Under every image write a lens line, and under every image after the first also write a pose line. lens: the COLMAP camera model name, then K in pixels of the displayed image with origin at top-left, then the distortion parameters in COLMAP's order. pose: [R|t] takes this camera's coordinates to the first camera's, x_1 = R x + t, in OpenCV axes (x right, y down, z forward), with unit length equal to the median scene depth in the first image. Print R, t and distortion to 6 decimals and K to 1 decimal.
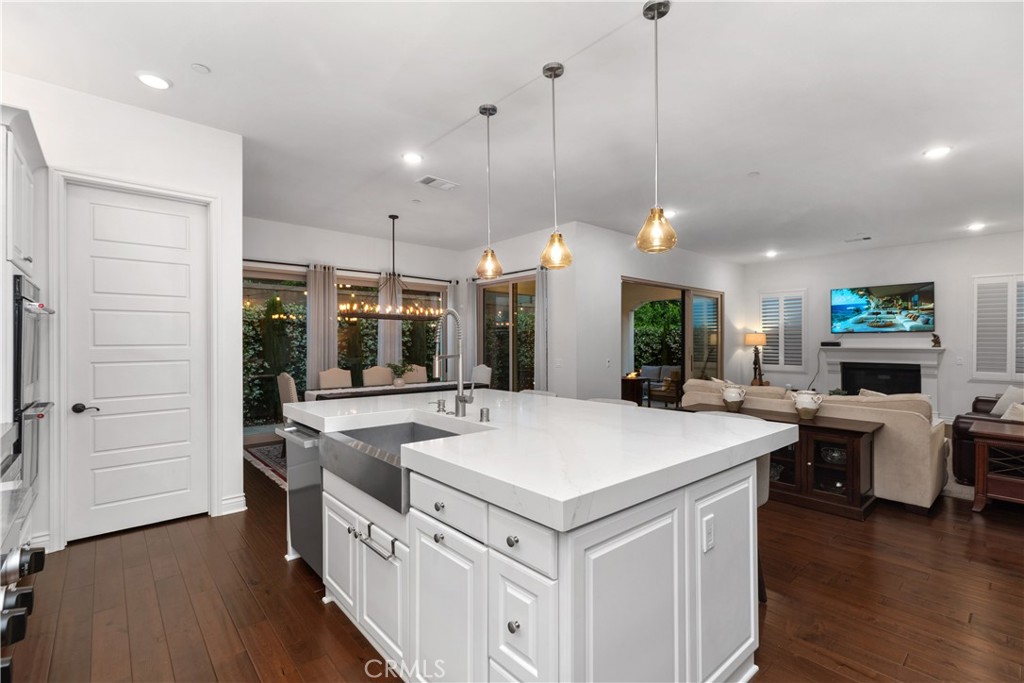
lens RADIAL K [[464.3, 0, 509.2], [0, 464.3, 344.7], [0, 0, 1]] dist [-0.000987, -0.000673]
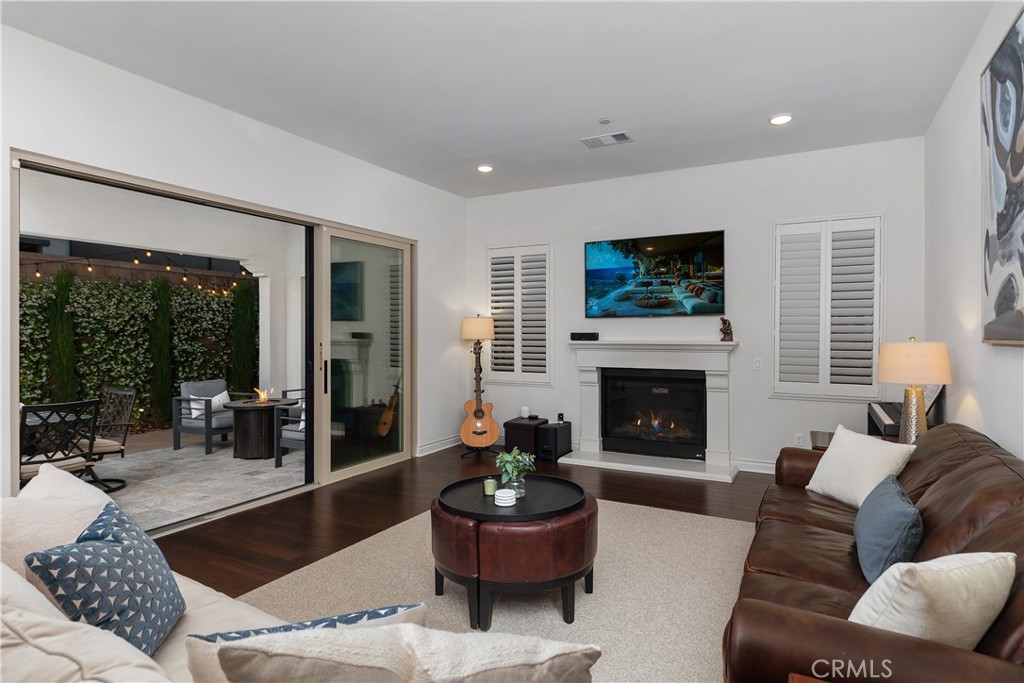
lens RADIAL K [[573.1, 0, 512.4], [0, 573.1, 336.4], [0, 0, 1]] dist [0.003551, 0.000390]
pose [[0.935854, -0.000940, 0.352388, 0.372511], [0.002546, 0.999988, -0.004096, 0.001390], [-0.352380, 0.004730, 0.935845, 0.377052]]
